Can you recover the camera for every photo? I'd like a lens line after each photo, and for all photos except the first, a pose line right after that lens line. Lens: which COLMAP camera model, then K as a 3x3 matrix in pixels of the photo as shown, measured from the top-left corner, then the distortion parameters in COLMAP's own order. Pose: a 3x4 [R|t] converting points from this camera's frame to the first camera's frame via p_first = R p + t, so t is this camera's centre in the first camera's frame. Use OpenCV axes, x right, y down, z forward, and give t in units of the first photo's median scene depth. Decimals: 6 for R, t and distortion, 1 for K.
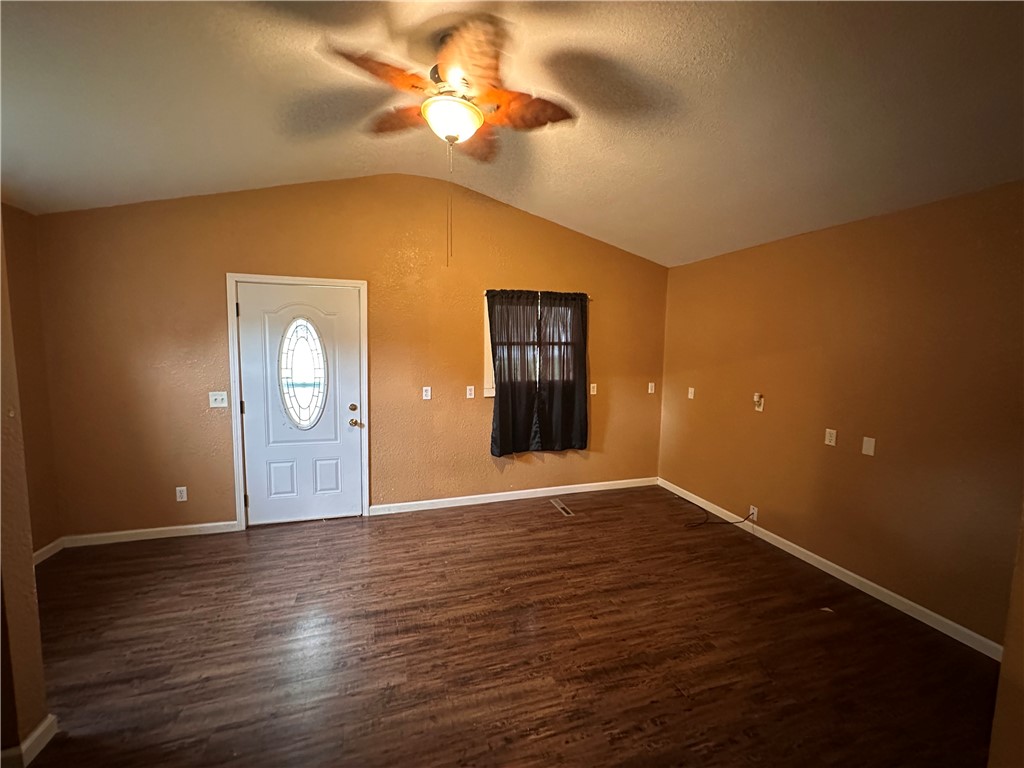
lens RADIAL K [[411.0, 0, 514.7], [0, 411.0, 384.7], [0, 0, 1]] dist [-0.000182, 0.000301]
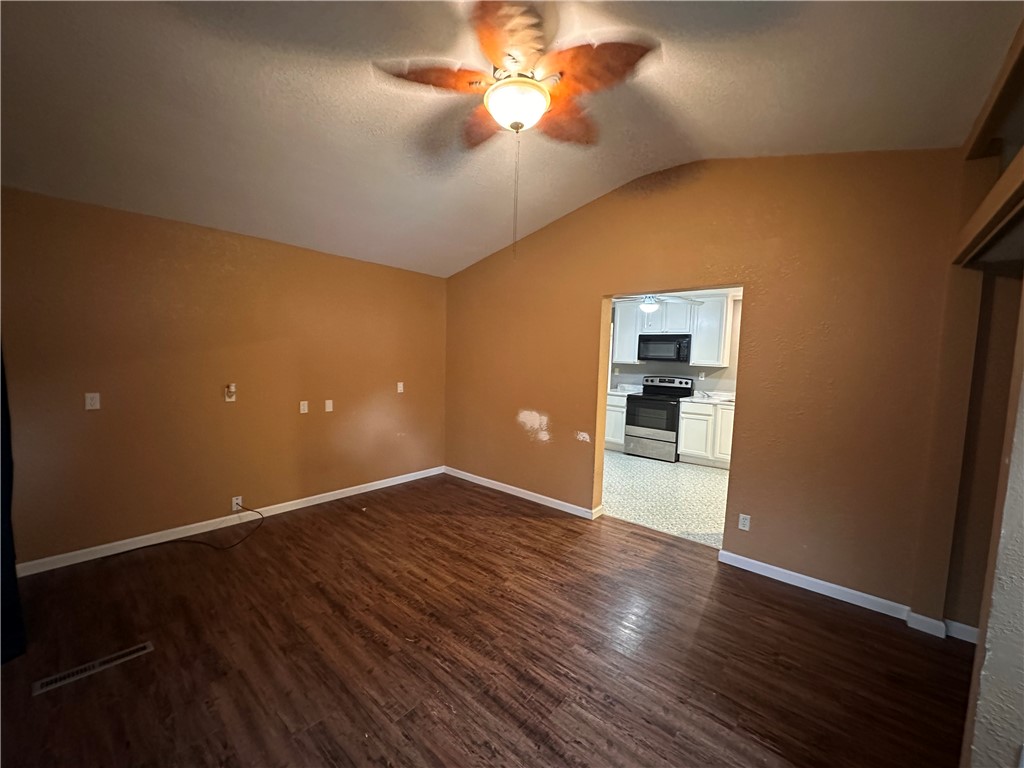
lens RADIAL K [[411.0, 0, 509.1], [0, 411.0, 384.3], [0, 0, 1]] dist [-0.000182, 0.000301]
pose [[-0.514577, -0.098635, 0.851752, -0.925694], [0.042580, 0.989197, 0.140275, -0.138196], [-0.856386, 0.108449, -0.504818, 1.434989]]
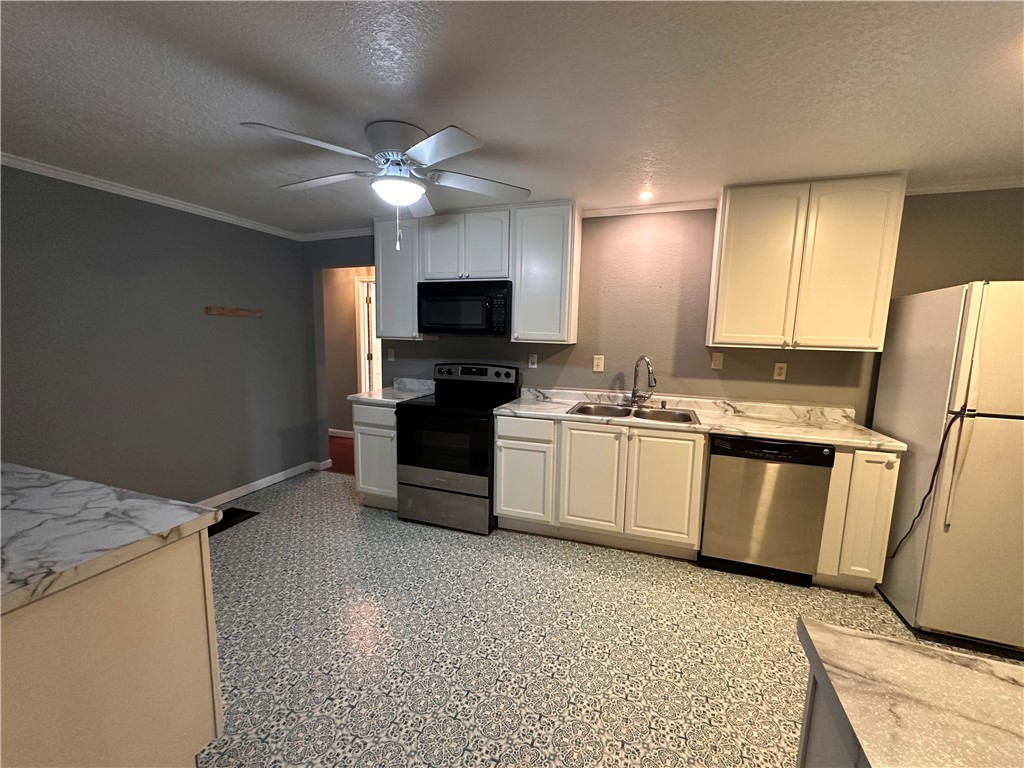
lens RADIAL K [[411.0, 0, 511.6], [0, 411.0, 387.9], [0, 0, 1]] dist [-0.000182, 0.000301]
pose [[-0.794831, -0.115865, 0.595668, -0.670369], [0.019630, 0.976180, 0.216072, -0.091062], [-0.606514, 0.183433, -0.773623, 1.048878]]
